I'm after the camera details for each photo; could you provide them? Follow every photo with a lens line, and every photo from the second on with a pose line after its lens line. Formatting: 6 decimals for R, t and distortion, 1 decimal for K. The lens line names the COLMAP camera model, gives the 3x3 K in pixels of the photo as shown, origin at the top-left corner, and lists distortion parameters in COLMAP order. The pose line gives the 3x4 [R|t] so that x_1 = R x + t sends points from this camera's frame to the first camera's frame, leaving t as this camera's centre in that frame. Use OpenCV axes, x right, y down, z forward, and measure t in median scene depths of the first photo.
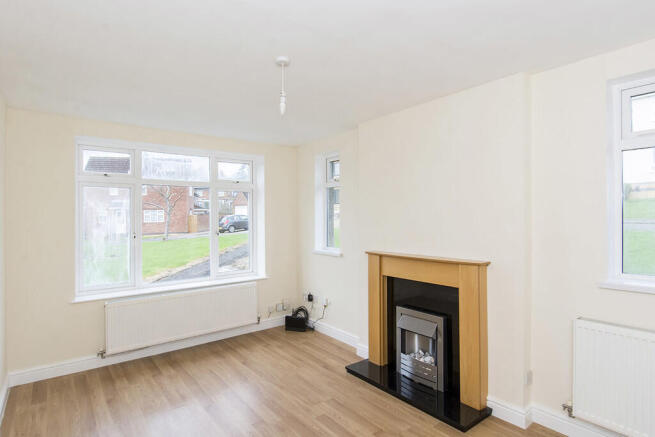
lens RADIAL K [[347.6, 0, 328.1], [0, 347.6, 218.2], [0, 0, 1]] dist [0.003970, -0.003315]
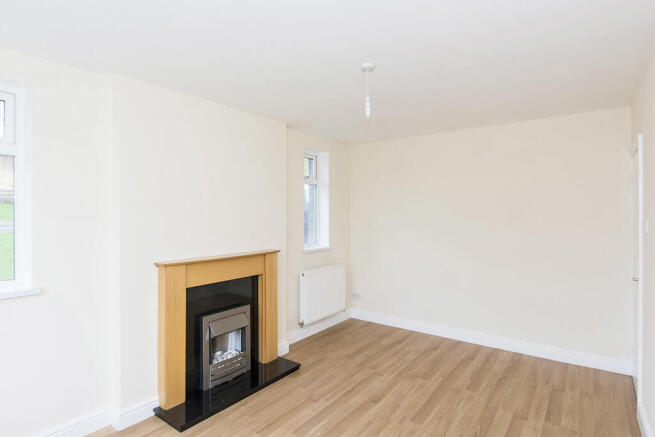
lens RADIAL K [[347.6, 0, 327.2], [0, 347.6, 219.3], [0, 0, 1]] dist [0.003970, -0.003315]
pose [[-0.275622, -0.001322, 0.961265, -0.803899], [-0.010377, 0.999945, -0.001600, 0.004231], [-0.961210, -0.010417, -0.275621, 1.029379]]
